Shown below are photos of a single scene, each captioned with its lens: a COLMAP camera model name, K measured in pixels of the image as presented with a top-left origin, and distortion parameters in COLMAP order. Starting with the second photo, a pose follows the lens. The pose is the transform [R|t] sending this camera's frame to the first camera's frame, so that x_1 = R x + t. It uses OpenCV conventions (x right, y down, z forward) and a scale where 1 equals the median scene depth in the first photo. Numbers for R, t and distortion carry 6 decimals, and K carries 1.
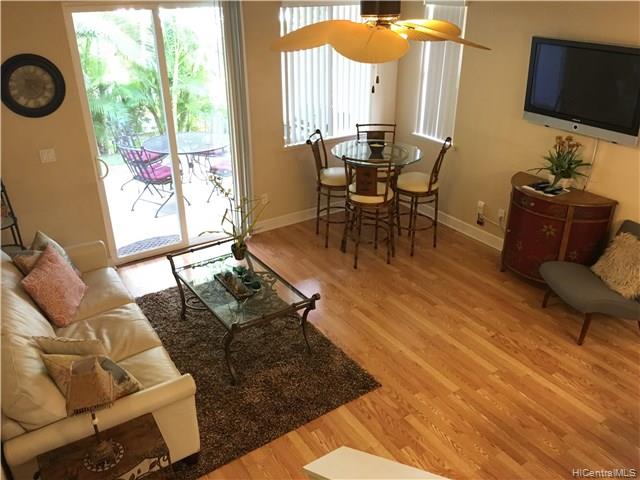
lens RADIAL K [[538.0, 0, 320.0], [0, 538.0, 240.0], [0, 0, 1]] dist [0.001946, 0.002973]
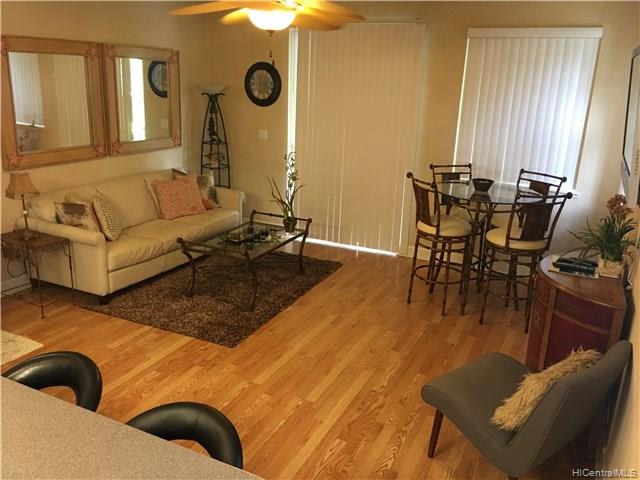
lens RADIAL K [[546.5, 0, 320.0], [0, 546.5, 240.0], [0, 0, 1]] dist [0.004233, 0.001382]
pose [[0.518241, 0.269276, -0.811737, 0.853617], [-0.404232, 0.913550, 0.044974, -0.030151], [0.753673, 0.304823, 0.582289, 0.383182]]
